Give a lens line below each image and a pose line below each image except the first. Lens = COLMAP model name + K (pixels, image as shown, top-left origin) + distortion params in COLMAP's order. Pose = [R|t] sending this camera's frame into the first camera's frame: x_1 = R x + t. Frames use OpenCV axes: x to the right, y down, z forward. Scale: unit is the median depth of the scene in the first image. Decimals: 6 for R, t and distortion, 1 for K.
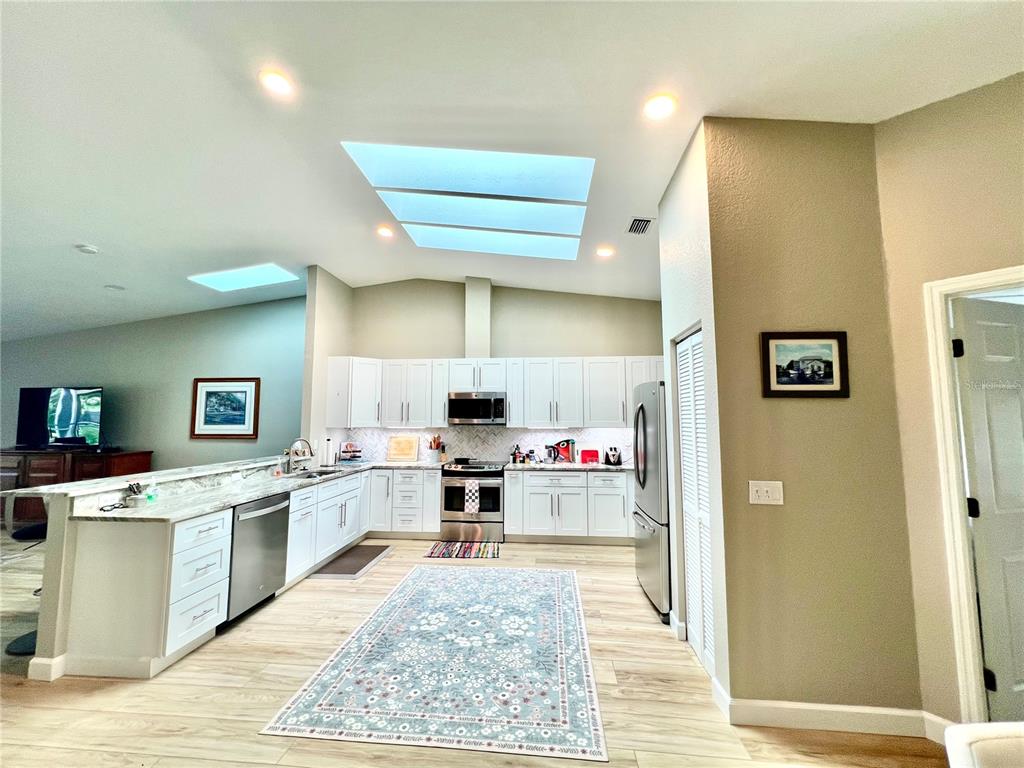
lens RADIAL K [[412.7, 0, 510.7], [0, 412.7, 384.9], [0, 0, 1]] dist [-0.002351, 0.000092]
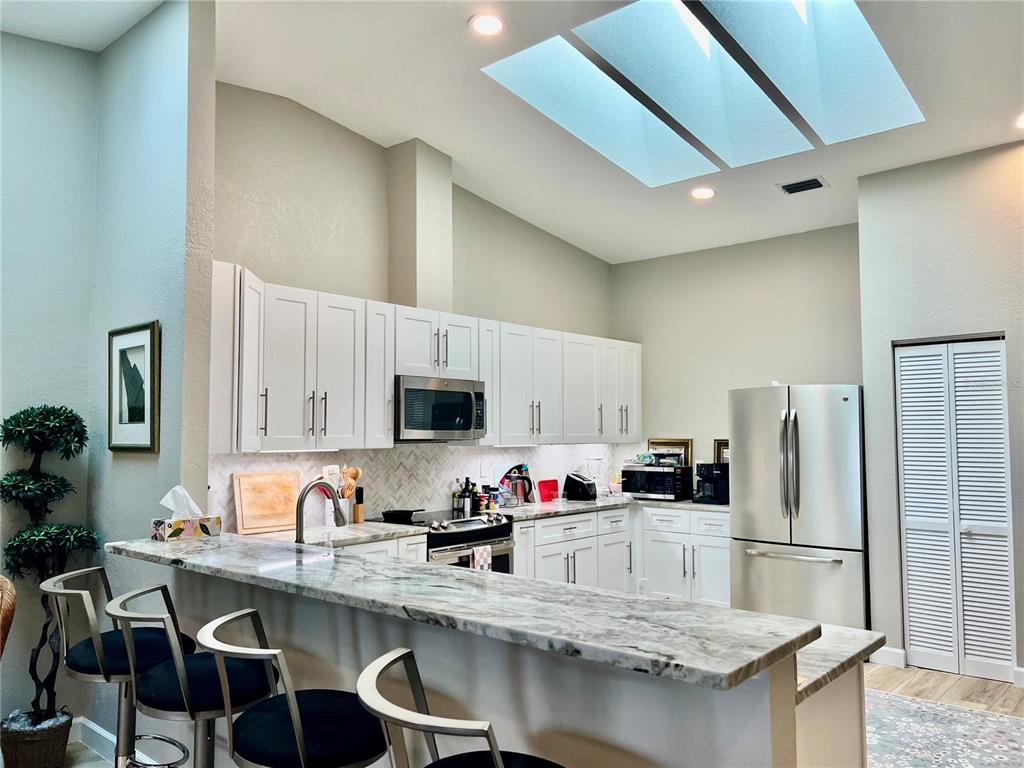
lens RADIAL K [[777.6, 0, 511.1], [0, 777.6, 386.6], [0, 0, 1]] dist [0.044015, -0.054022]
pose [[0.584661, 0.043337, 0.810119, -0.900161], [-0.063812, 0.997935, -0.007331, 0.033228], [-0.808764, -0.047409, 0.586219, 0.408956]]
